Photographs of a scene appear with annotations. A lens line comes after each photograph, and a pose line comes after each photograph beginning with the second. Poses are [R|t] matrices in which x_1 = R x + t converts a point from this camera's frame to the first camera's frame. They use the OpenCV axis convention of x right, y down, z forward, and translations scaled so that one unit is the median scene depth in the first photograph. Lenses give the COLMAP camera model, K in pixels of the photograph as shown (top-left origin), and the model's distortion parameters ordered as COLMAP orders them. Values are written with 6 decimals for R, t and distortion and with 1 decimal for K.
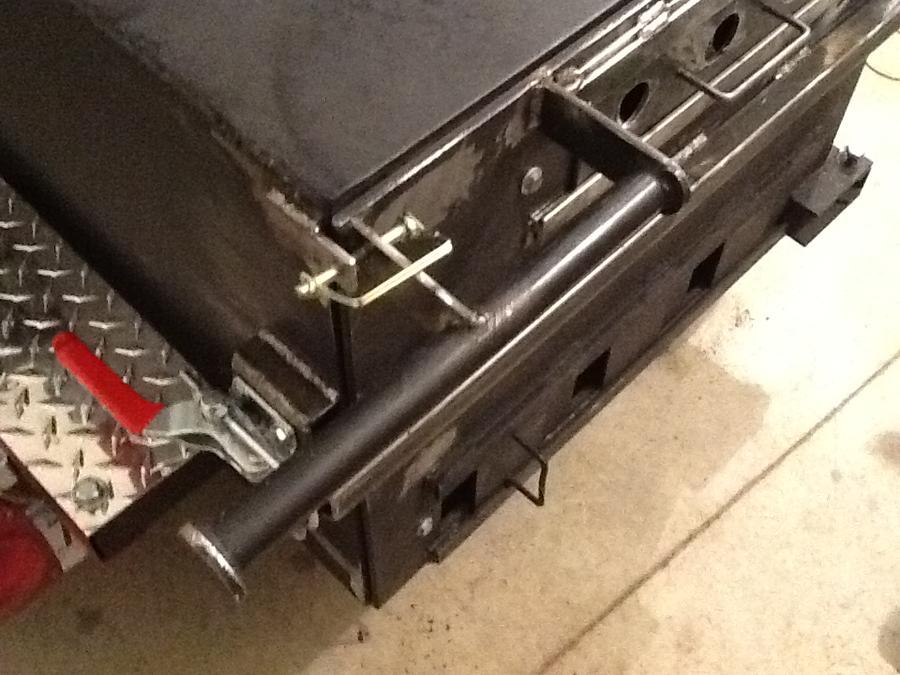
lens RADIAL K [[1099.3, 0, 450.0], [0, 1099.3, 337.5], [0, 0, 1]] dist [0.067452, -0.614637]
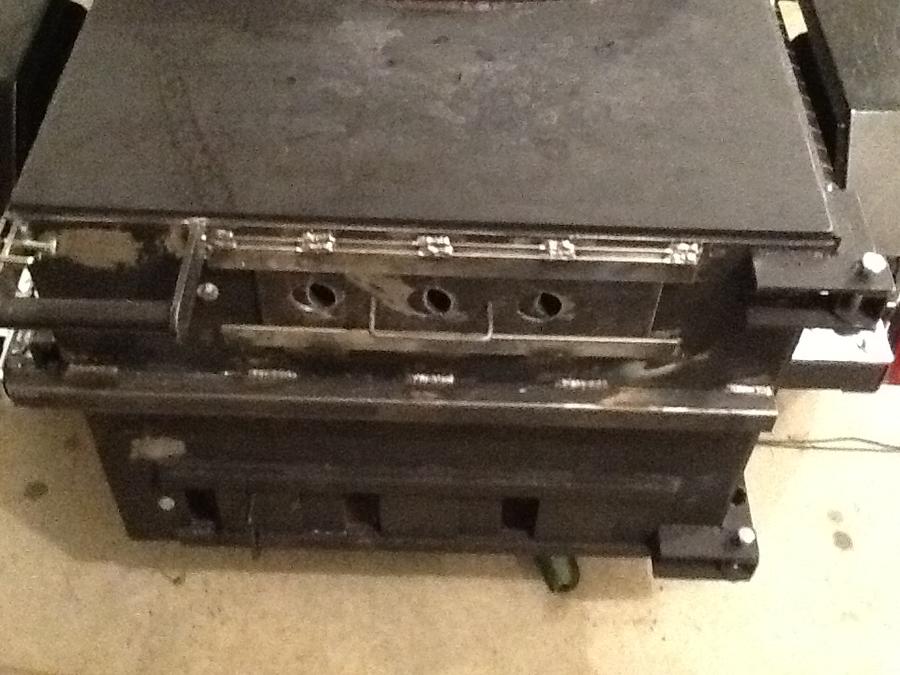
lens RADIAL K [[1099.3, 0, 450.0], [0, 1099.3, 337.5], [0, 0, 1]] dist [0.067452, -0.614637]
pose [[0.687334, 0.563044, -0.458861, 0.540158], [-0.610986, 0.789803, 0.053921, -0.201567], [0.392770, 0.243296, 0.886870, -0.062355]]
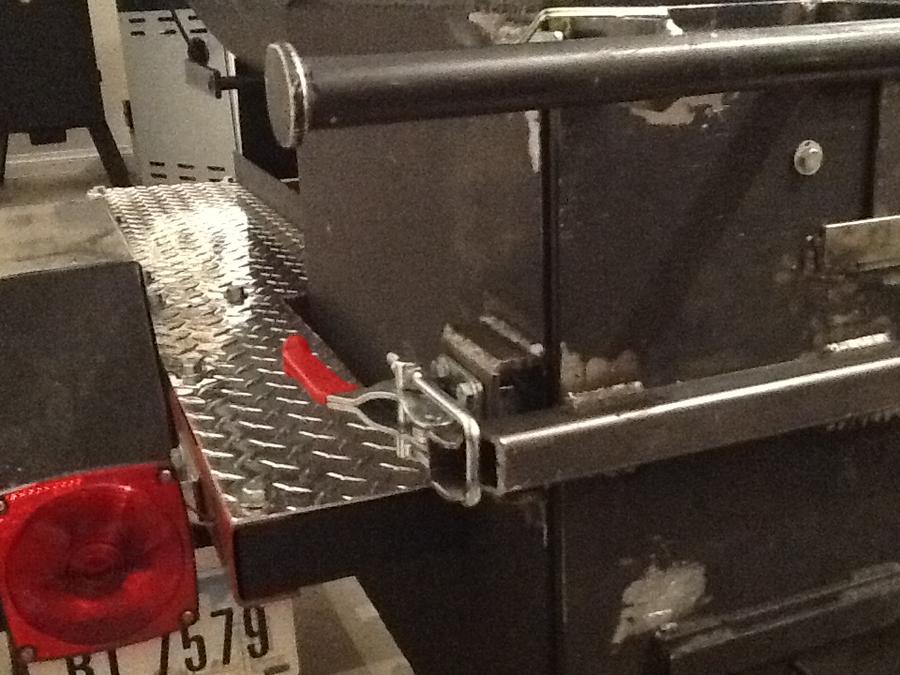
lens RADIAL K [[1099.3, 0, 450.0], [0, 1099.3, 337.5], [0, 0, 1]] dist [0.067452, -0.614637]
pose [[0.910057, 0.082088, -0.406273, 0.099251], [-0.308527, 0.788707, -0.531745, 0.291775], [0.276781, 0.609265, 0.743094, 0.202466]]
